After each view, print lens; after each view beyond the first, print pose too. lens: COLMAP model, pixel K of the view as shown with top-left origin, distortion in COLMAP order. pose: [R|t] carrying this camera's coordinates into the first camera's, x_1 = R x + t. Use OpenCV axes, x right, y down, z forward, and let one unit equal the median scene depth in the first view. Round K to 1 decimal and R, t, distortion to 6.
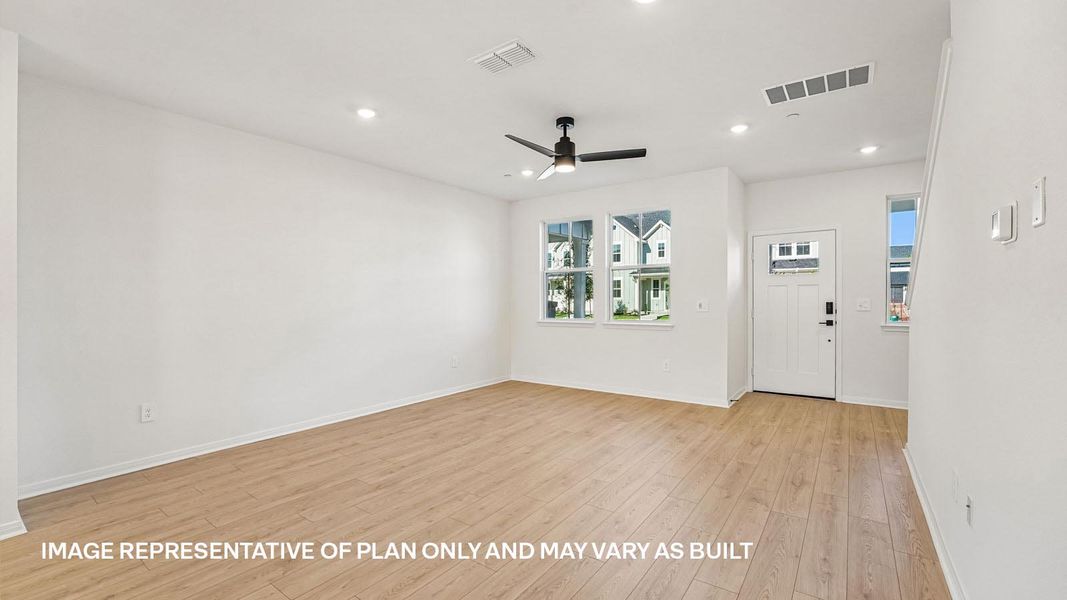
lens RADIAL K [[452.5, 0, 533.5], [0, 452.5, 300.0], [0, 0, 1]] dist [0.000051, -0.000008]
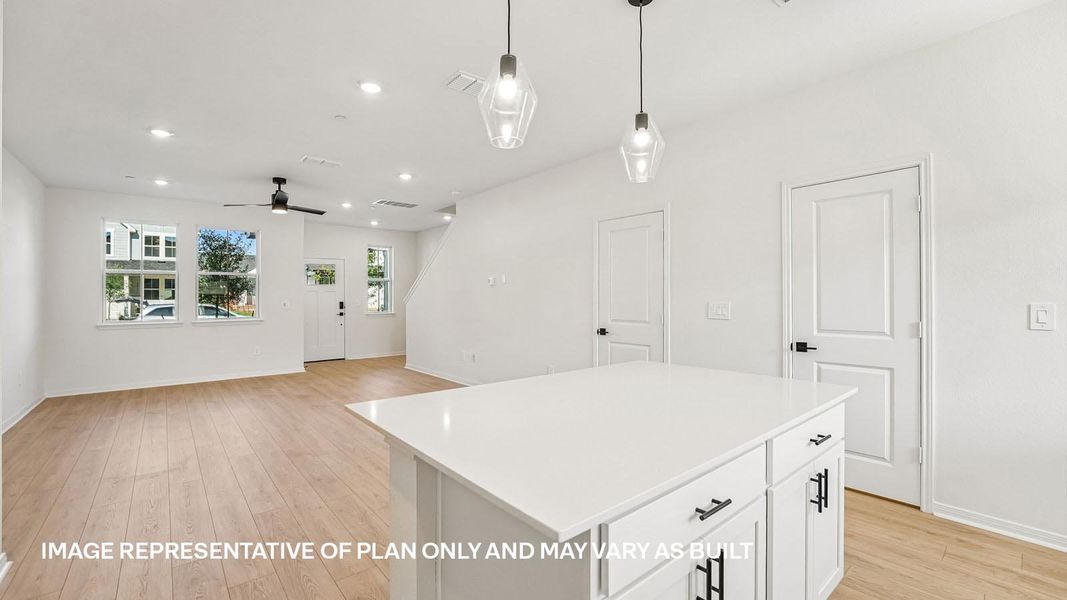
lens RADIAL K [[439.1, 0, 520.5], [0, 439.1, 296.0], [0, 0, 1]] dist [0.001394, 0.000012]
pose [[0.271687, 0.003940, 0.962378, -0.980110], [0.008742, 0.999940, -0.006561, -0.000772], [-0.962346, 0.010196, 0.271636, -0.125609]]
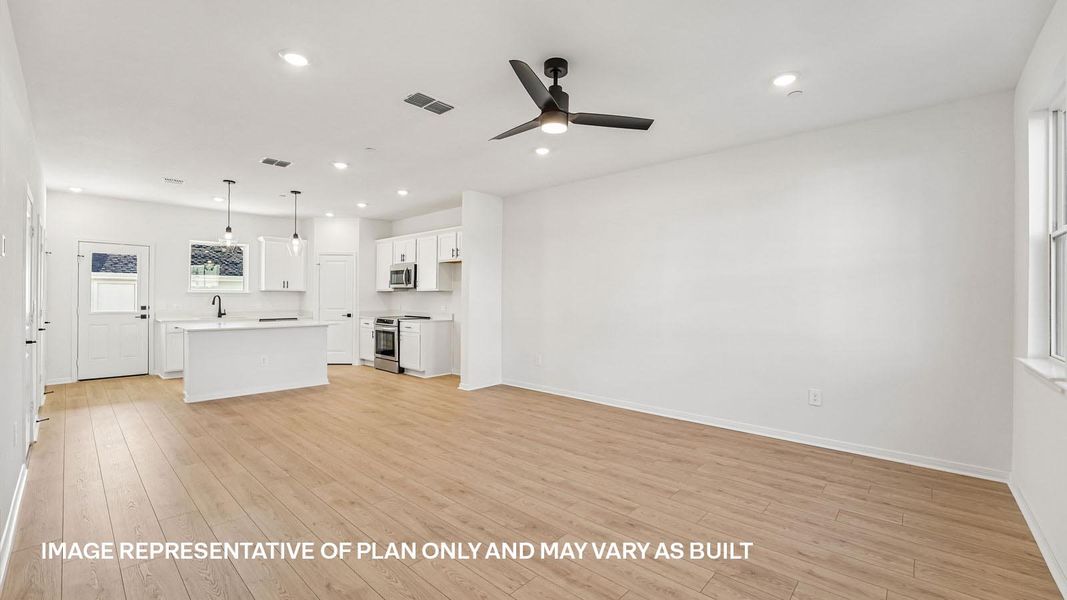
lens RADIAL K [[432.1, 0, 533.1], [0, 432.1, 328.3], [0, 0, 1]] dist [-0.003349, -0.000044]
pose [[-0.124731, 0.070250, -0.989701, 0.693691], [-0.009054, 0.997368, 0.071935, -0.009499], [0.992149, 0.017933, -0.123766, 0.947130]]
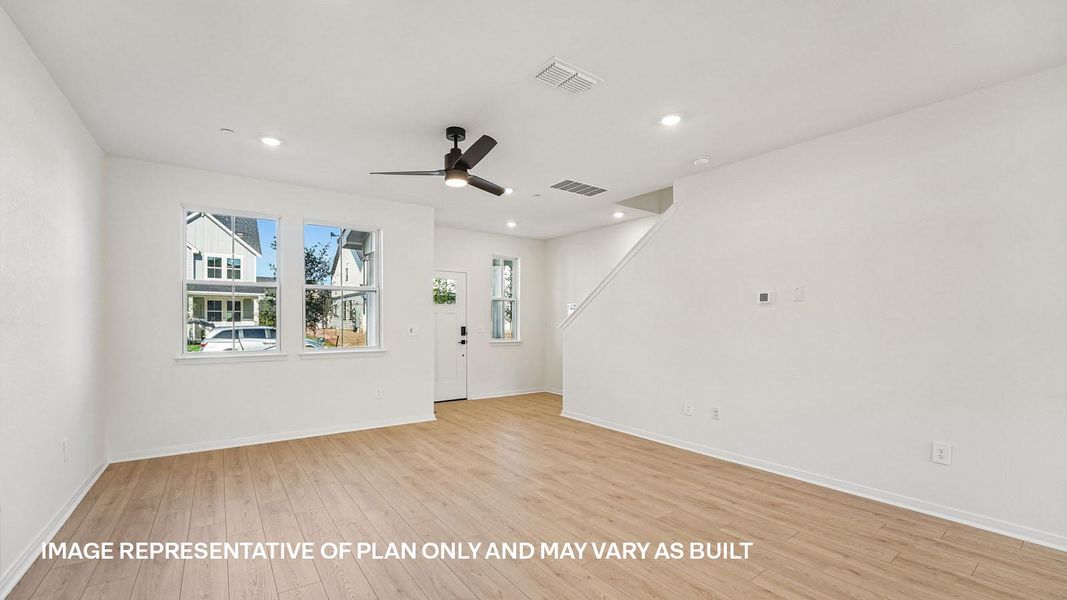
lens RADIAL K [[432.1, 0, 533.1], [0, 432.1, 328.3], [0, 0, 1]] dist [-0.003349, -0.000044]
pose [[0.323209, -0.009814, 0.946277, -0.641914], [-0.000058, 0.999946, 0.010391, -0.004633], [-0.946328, -0.003414, 0.323191, 0.507220]]
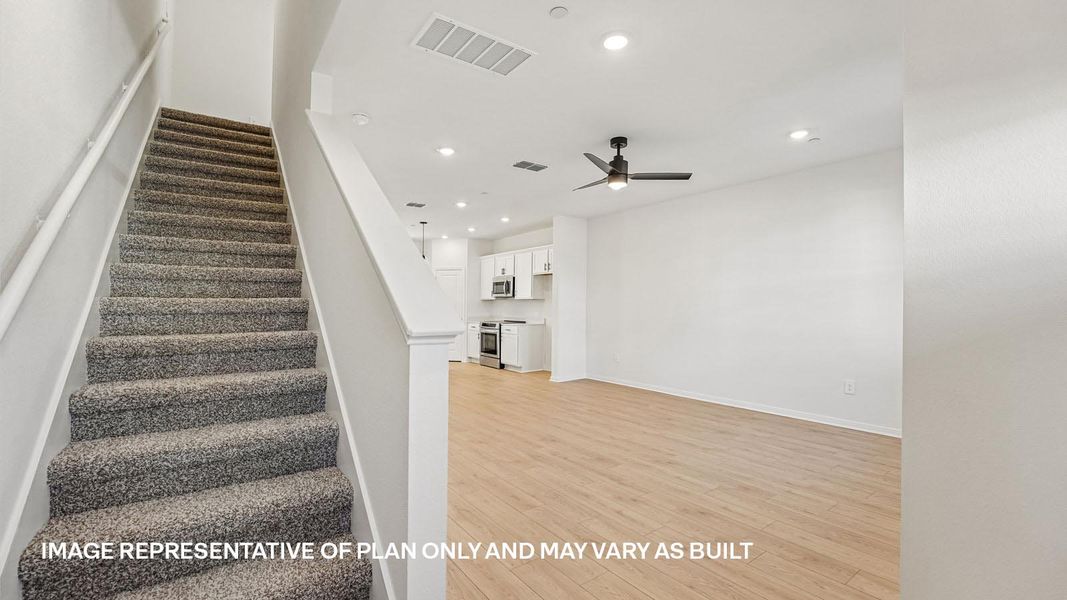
lens RADIAL K [[445.3, 0, 538.6], [0, 445.3, 301.3], [0, 0, 1]] dist [-0.000466, -0.000020]
pose [[-0.313177, -0.003450, -0.949689, 1.016658], [0.000186, 0.999993, -0.003694, -0.013099], [0.949695, -0.001333, -0.313174, 1.040439]]
